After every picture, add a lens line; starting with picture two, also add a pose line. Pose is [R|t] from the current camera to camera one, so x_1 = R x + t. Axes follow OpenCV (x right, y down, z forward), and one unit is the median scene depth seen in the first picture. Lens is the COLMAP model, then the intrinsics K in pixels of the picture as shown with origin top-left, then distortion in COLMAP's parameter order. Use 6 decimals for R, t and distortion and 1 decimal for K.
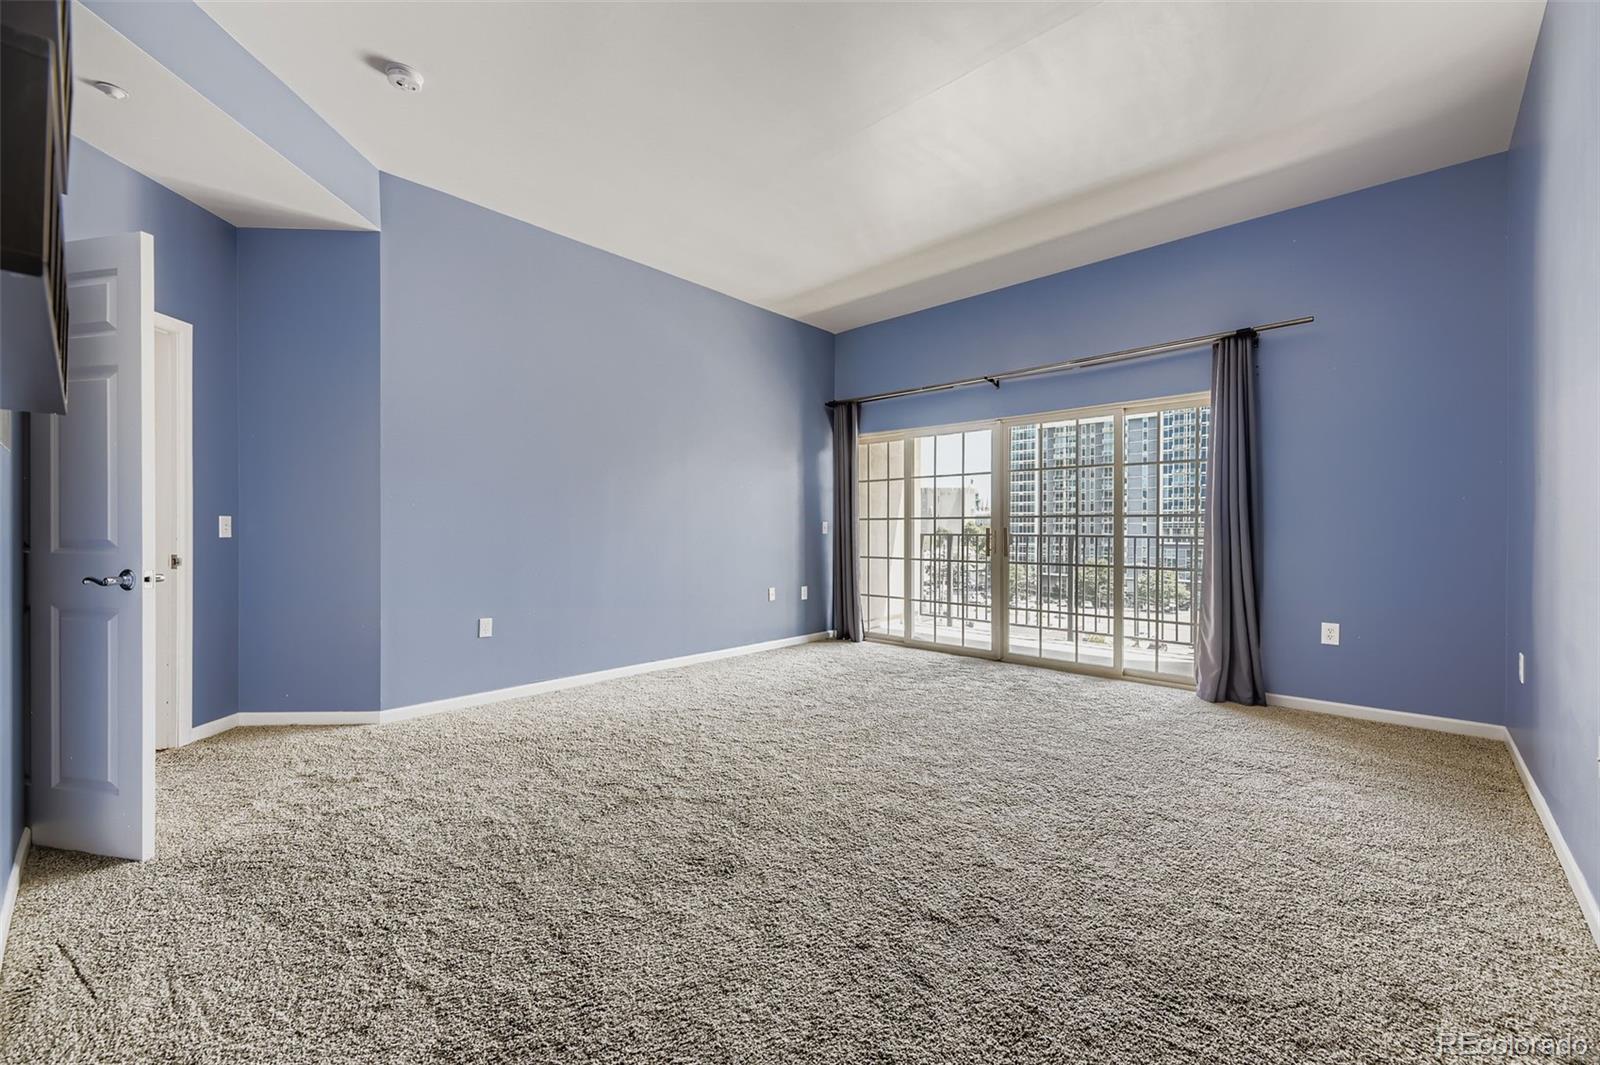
lens RADIAL K [[650.6, 0, 808.0], [0, 650.6, 530.1], [0, 0, 1]] dist [0.002601, -0.000588]
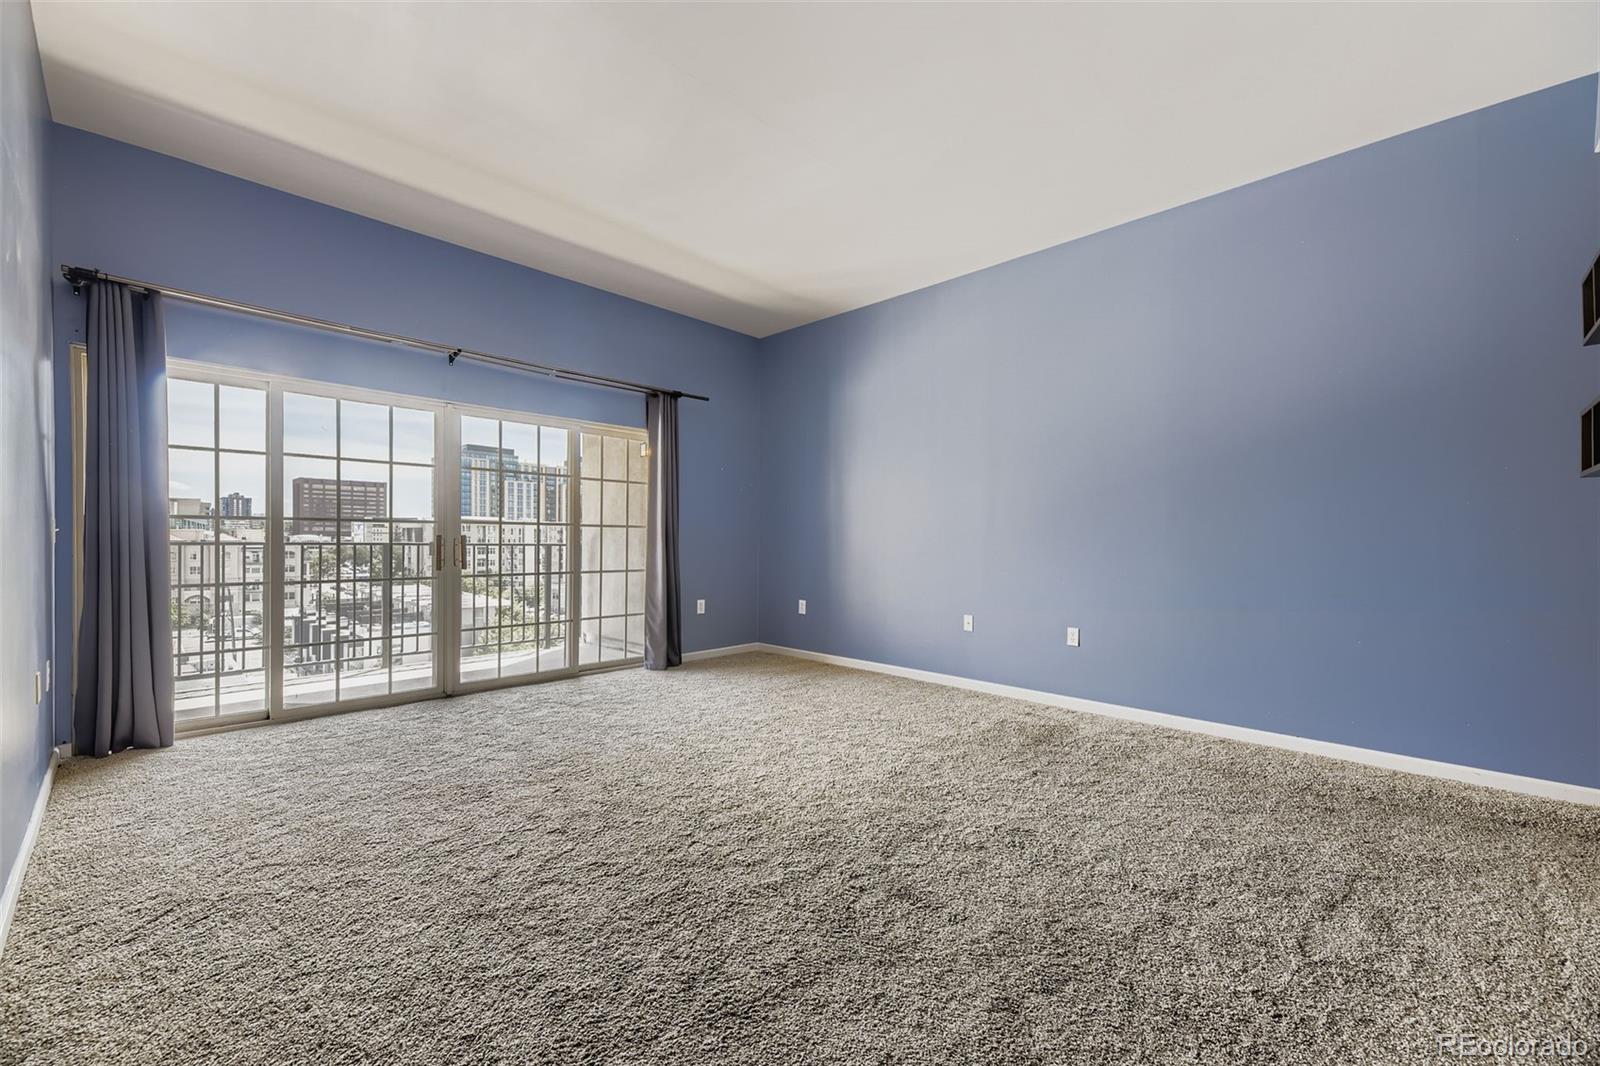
lens RADIAL K [[650.6, 0, 801.2], [0, 650.6, 536.5], [0, 0, 1]] dist [0.002601, -0.000588]
pose [[0.032166, 0.002261, 0.999480, -0.447000], [-0.000727, 0.999997, -0.002239, 0.000346], [-0.999482, -0.000655, 0.032168, 0.467884]]
